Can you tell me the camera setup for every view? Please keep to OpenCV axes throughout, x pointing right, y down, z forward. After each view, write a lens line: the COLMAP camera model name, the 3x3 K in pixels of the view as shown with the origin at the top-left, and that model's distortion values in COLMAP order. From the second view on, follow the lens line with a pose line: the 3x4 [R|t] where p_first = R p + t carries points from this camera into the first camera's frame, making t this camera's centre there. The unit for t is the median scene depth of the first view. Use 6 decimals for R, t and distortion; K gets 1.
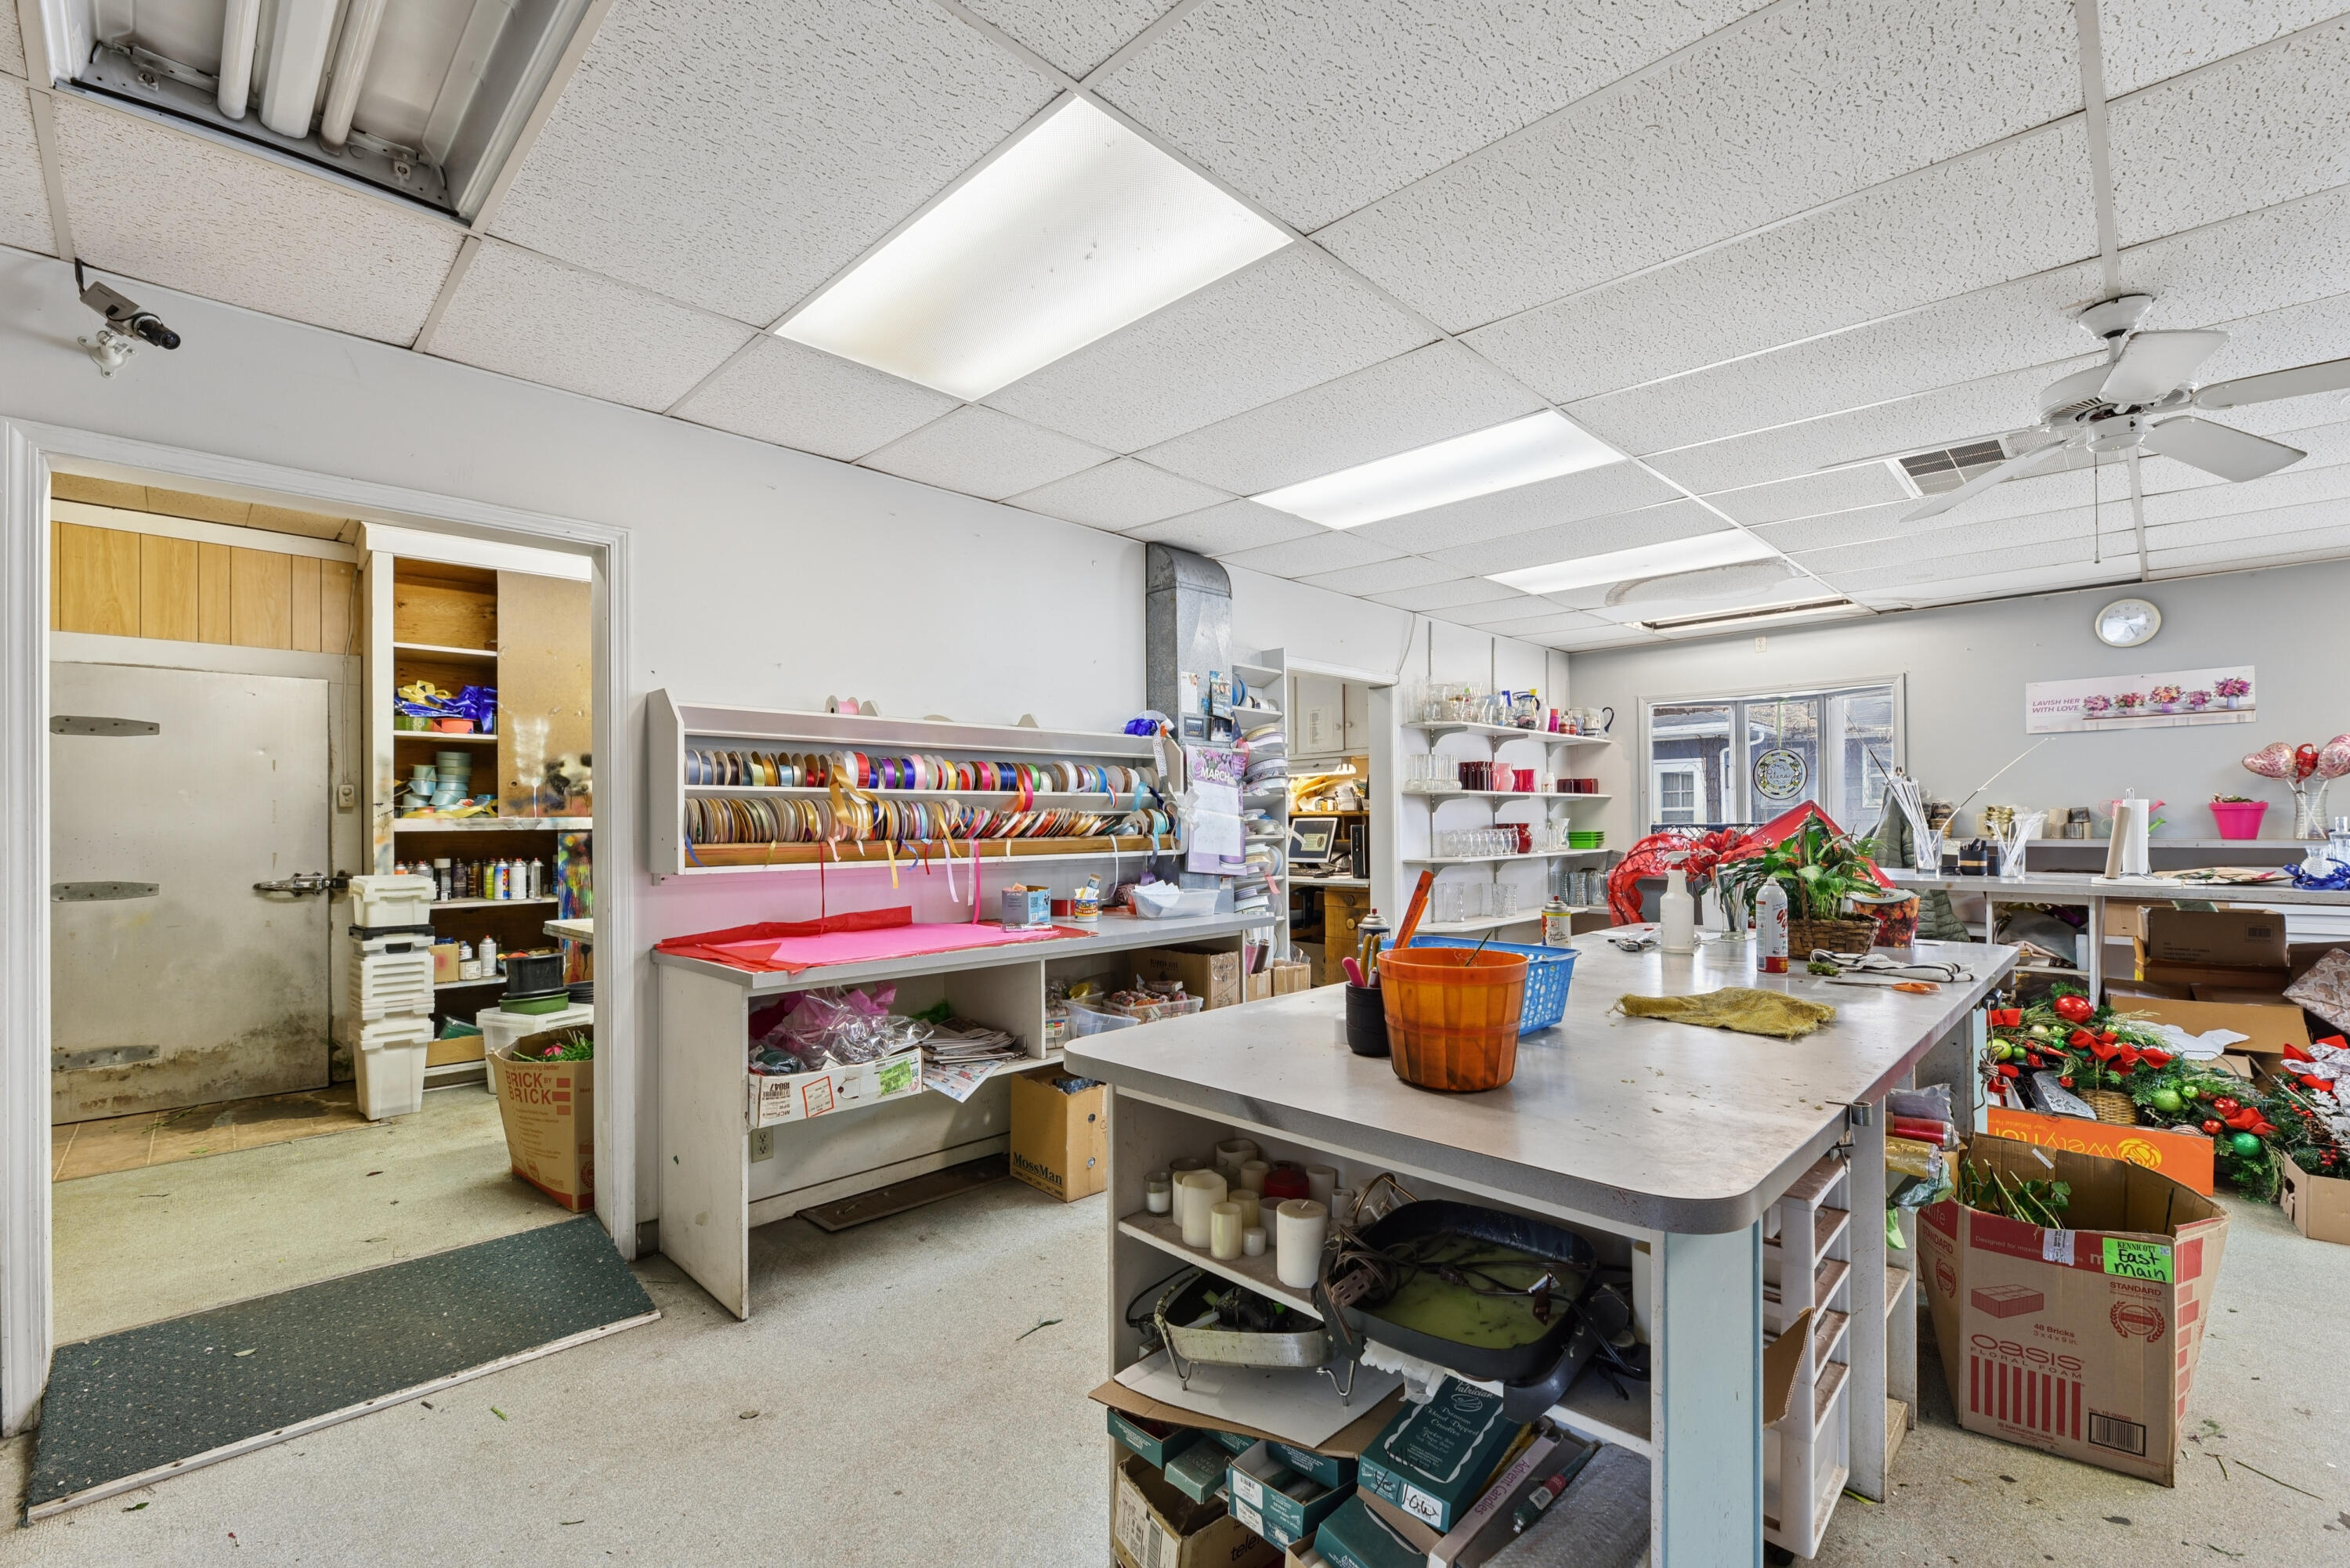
lens RADIAL K [[990.3, 0, 1170.0], [0, 990.3, 806.7], [0, 0, 1]] dist [0.002145, 0.000110]
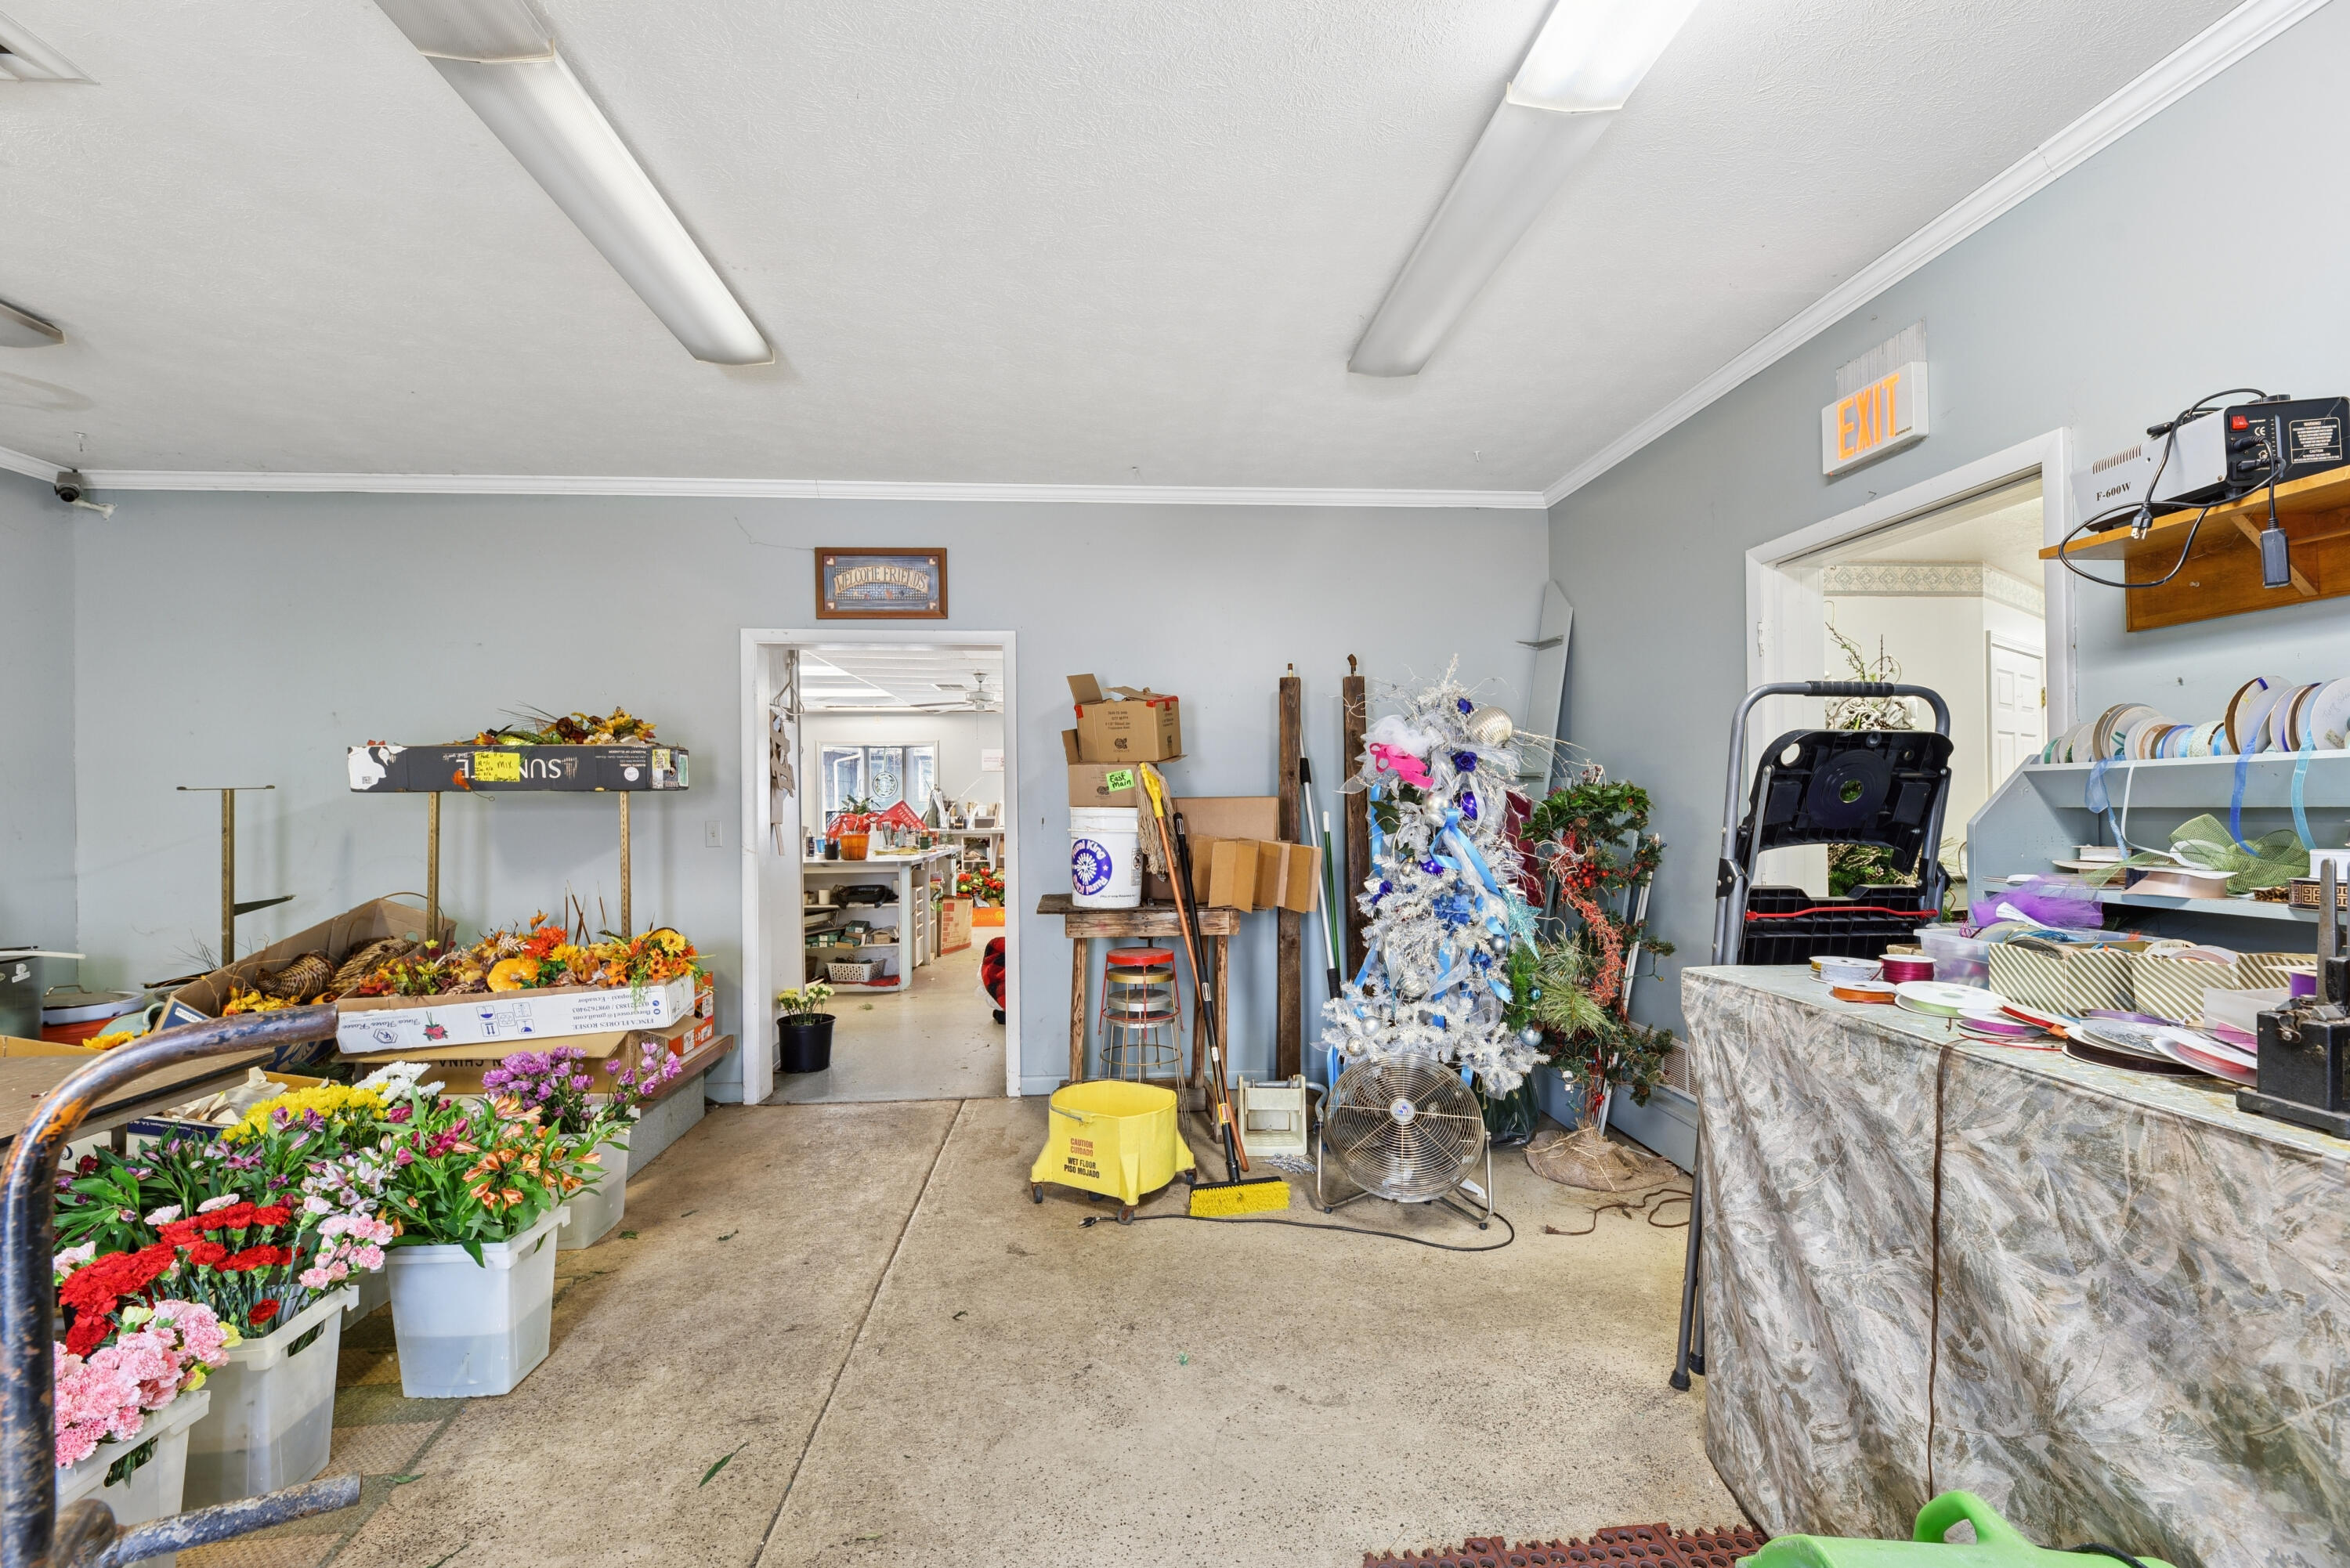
lens RADIAL K [[990.3, 0, 1175.3], [0, 990.3, 795.5], [0, 0, 1]] dist [0.002145, 0.000110]
pose [[0.648358, 0.009198, 0.761280, -0.663676], [-0.007278, 0.999956, -0.005883, -0.007316], [-0.761301, -0.001726, 0.648397, -0.925610]]
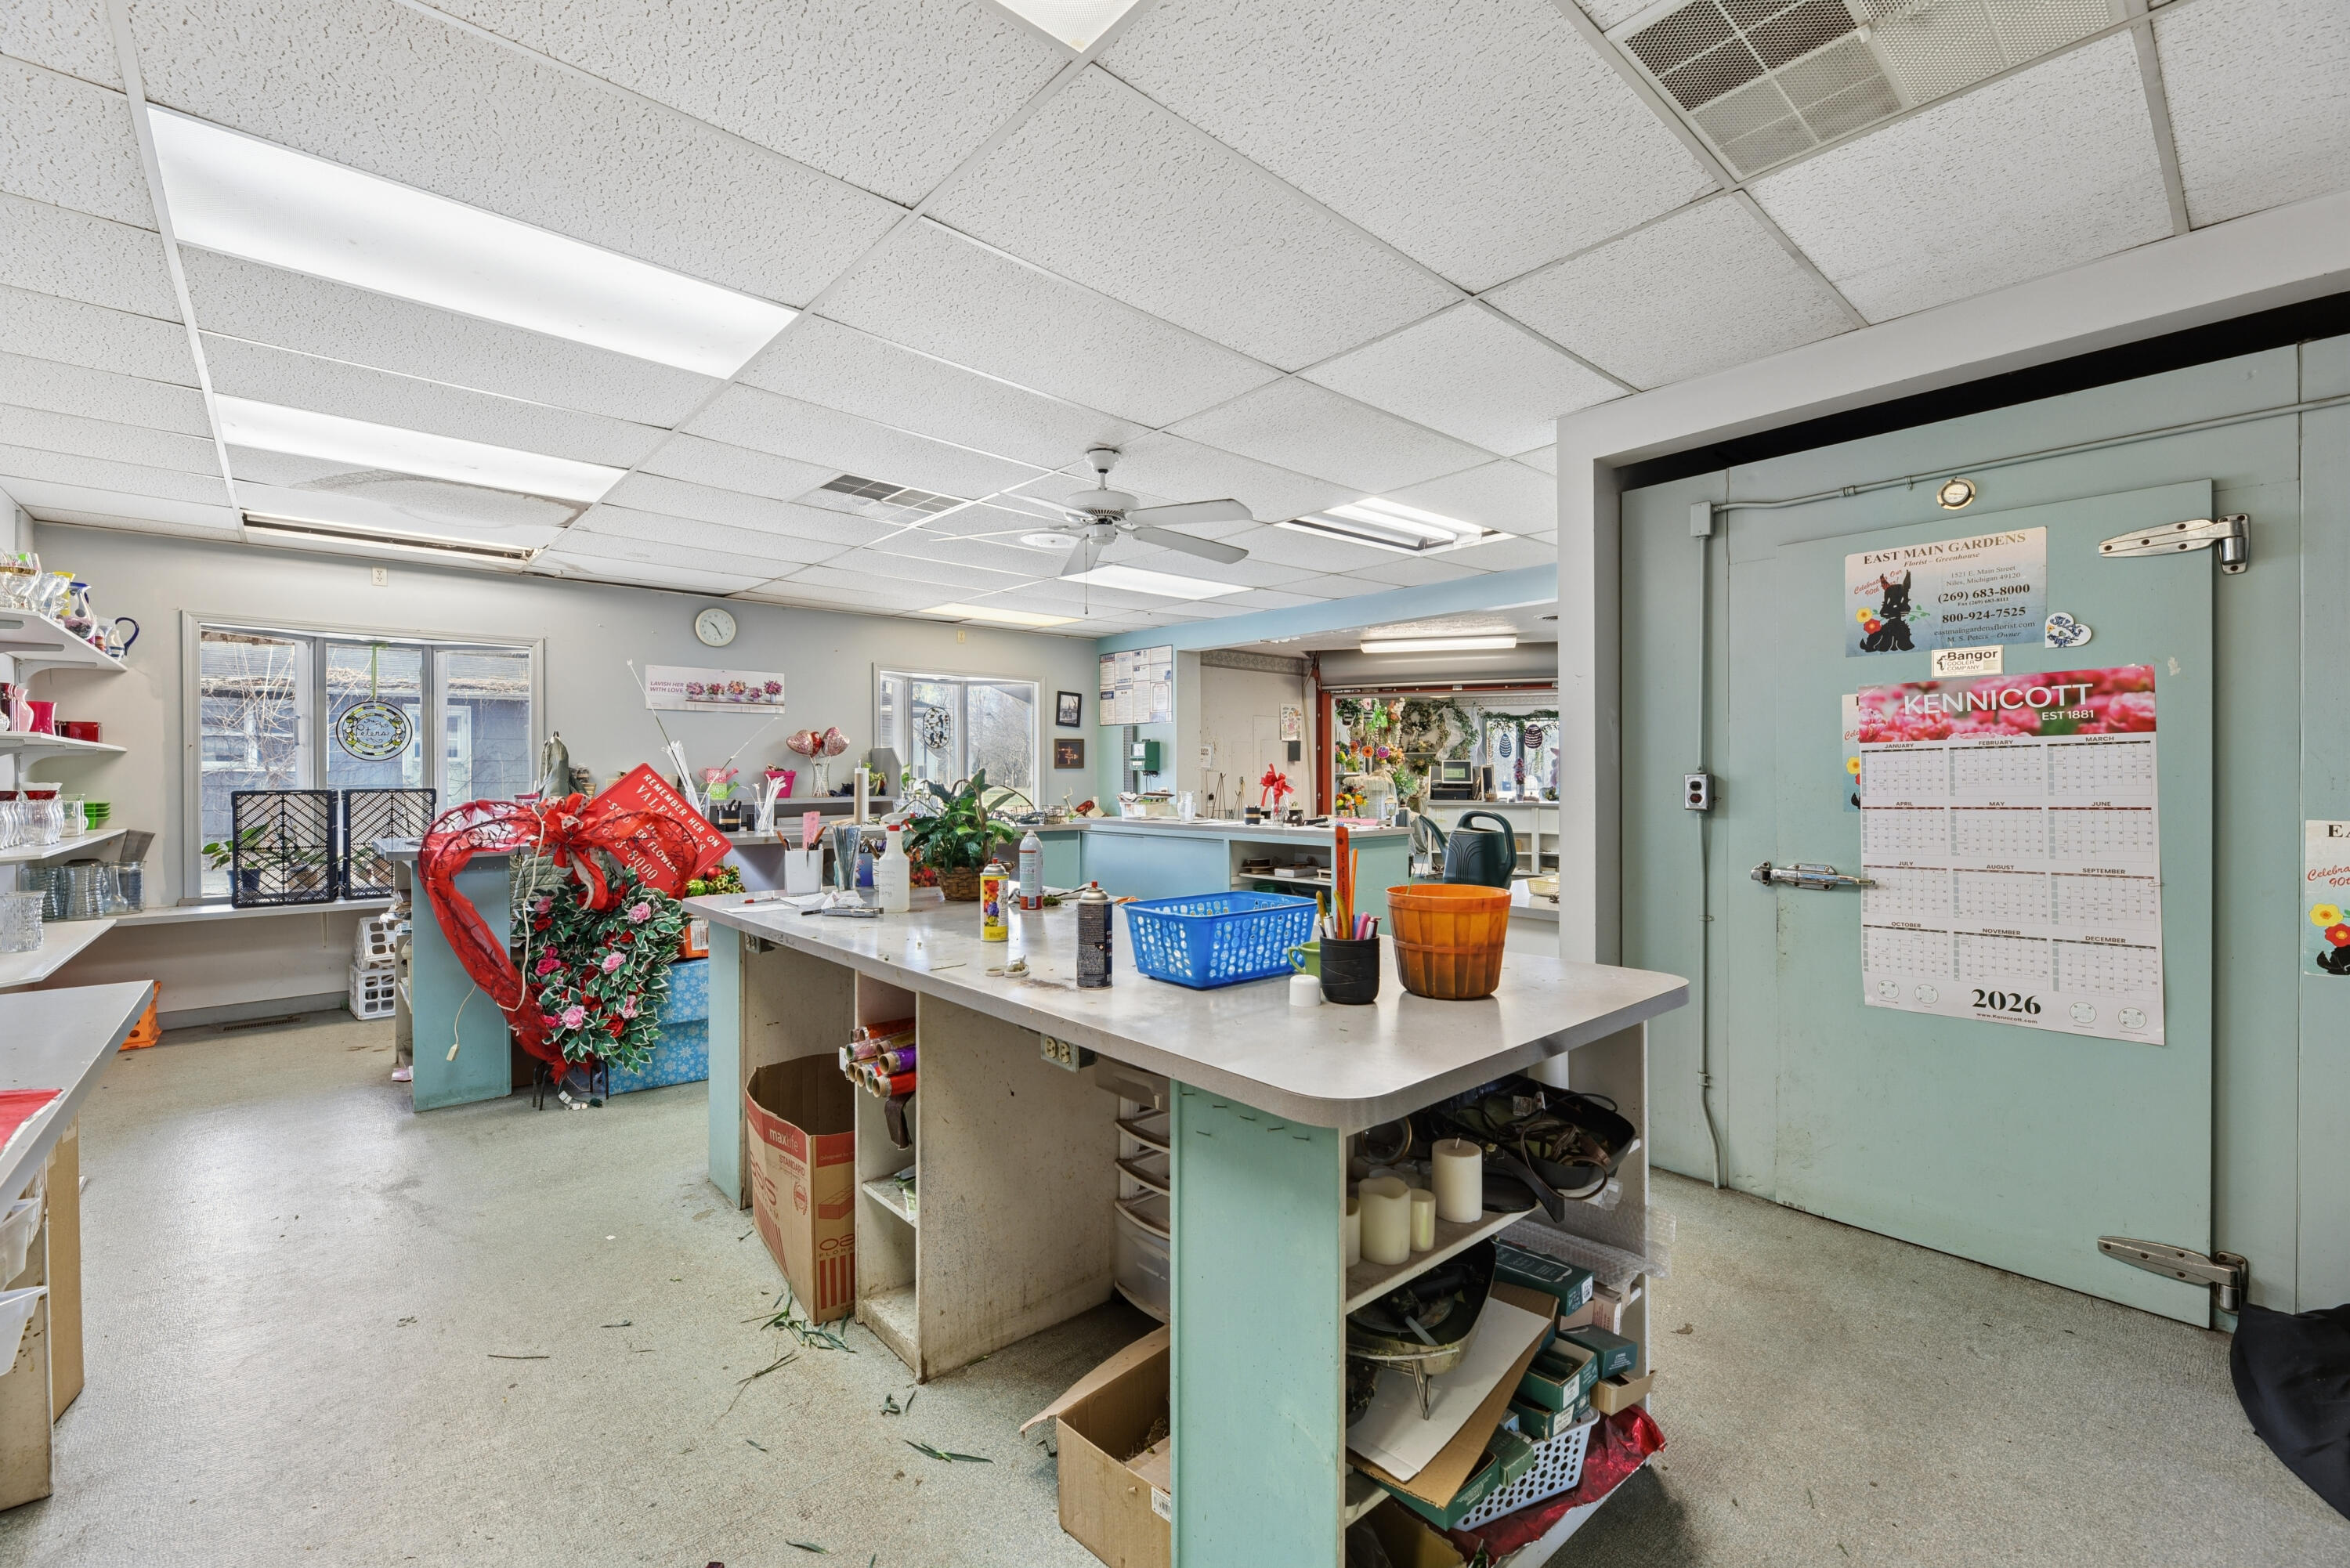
lens RADIAL K [[990.3, 0, 1170.1], [0, 990.3, 781.0], [0, 0, 1]] dist [0.002145, 0.000110]
pose [[0.063748, 0.002244, 0.997963, -0.268967], [-0.011703, 0.999930, -0.001501, 0.005484], [-0.997897, -0.011584, 0.063770, 0.355124]]
